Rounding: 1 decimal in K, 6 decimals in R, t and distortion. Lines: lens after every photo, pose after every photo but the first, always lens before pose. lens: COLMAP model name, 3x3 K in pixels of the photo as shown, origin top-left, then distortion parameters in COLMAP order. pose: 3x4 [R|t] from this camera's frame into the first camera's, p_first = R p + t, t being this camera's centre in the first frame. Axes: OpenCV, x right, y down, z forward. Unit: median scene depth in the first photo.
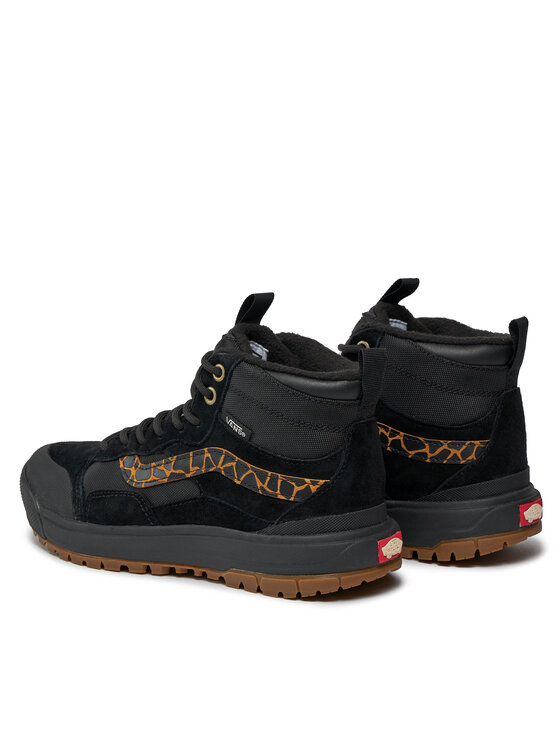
lens RADIAL K [[2363.0, 0, 280.0], [0, 2363.0, 373.0], [0, 0, 1]] dist [-0.058689, -0.022384]
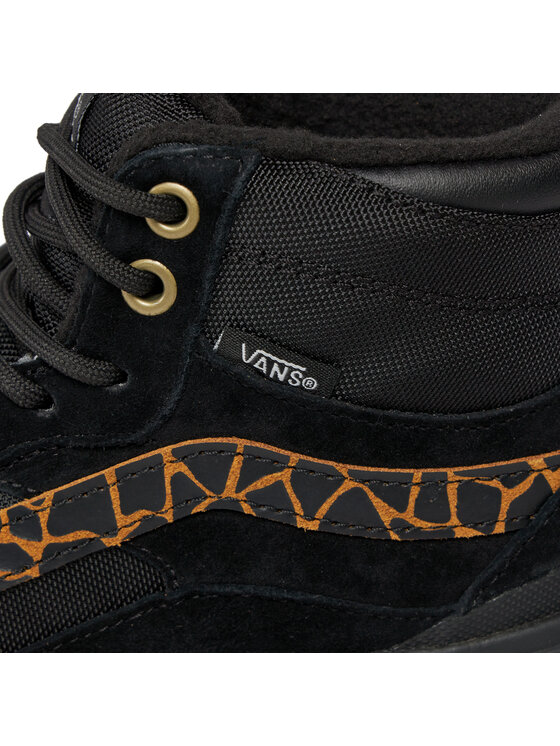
lens RADIAL K [[2363.0, 0, 280.0], [0, 2363.0, 373.0], [0, 0, 1]] dist [-0.058689, -0.022384]
pose [[0.829882, -0.318469, 0.458120, -0.158927], [0.189452, 0.933153, 0.305504, -0.070102], [-0.524790, -0.166740, 0.834742, 0.736001]]
